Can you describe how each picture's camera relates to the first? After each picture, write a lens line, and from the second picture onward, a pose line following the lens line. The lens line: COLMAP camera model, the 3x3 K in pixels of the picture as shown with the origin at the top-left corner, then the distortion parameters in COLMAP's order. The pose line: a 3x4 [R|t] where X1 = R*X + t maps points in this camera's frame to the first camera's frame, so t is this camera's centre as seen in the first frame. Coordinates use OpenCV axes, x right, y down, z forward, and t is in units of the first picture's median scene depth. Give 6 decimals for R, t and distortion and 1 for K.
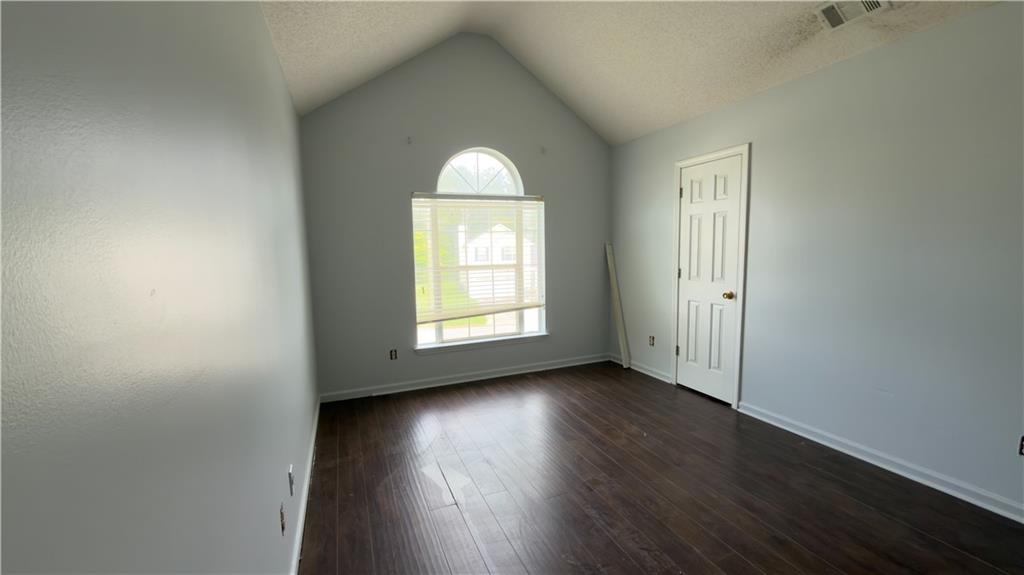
lens RADIAL K [[409.7, 0, 517.7], [0, 409.7, 288.4], [0, 0, 1]] dist [0.002243, -0.001115]
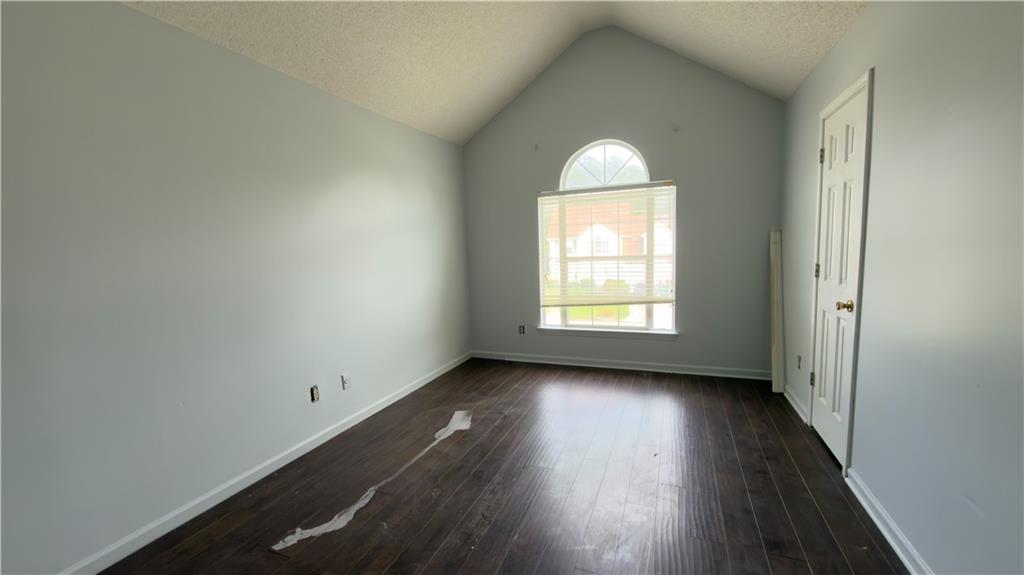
lens RADIAL K [[409.7, 0, 510.8], [0, 409.7, 286.9], [0, 0, 1]] dist [0.002243, -0.001115]
pose [[0.707916, 0.064804, -0.703317, 0.473418], [-0.046620, 0.997898, 0.045022, -0.015113], [0.704756, 0.000916, 0.709449, 0.115418]]
